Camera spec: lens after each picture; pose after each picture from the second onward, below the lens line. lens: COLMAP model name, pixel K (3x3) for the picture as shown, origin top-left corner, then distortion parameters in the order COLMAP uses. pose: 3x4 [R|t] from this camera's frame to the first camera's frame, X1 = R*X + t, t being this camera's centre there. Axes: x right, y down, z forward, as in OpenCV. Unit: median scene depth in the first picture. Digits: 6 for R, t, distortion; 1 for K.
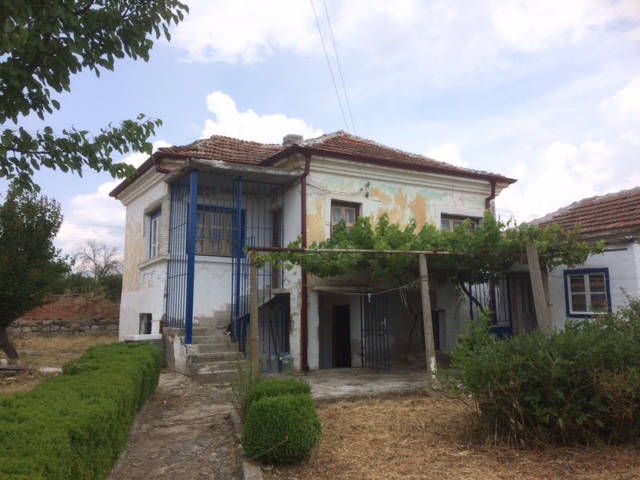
lens RADIAL K [[485.4, 0, 320.0], [0, 485.4, 240.0], [0, 0, 1]] dist [0.010389, -0.049229]
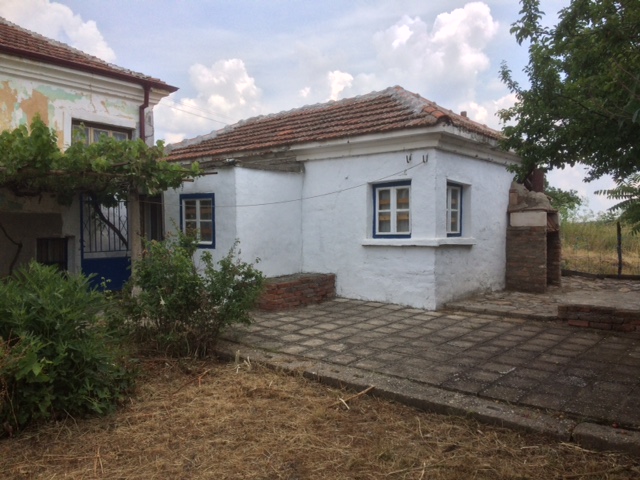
lens RADIAL K [[485.4, 0, 320.0], [0, 485.4, 240.0], [0, 0, 1]] dist [0.010389, -0.049229]
pose [[0.925344, 0.000938, 0.379127, 0.322127], [-0.064352, 0.985875, 0.154626, -0.006590], [-0.373627, -0.167480, 0.912334, 0.068558]]
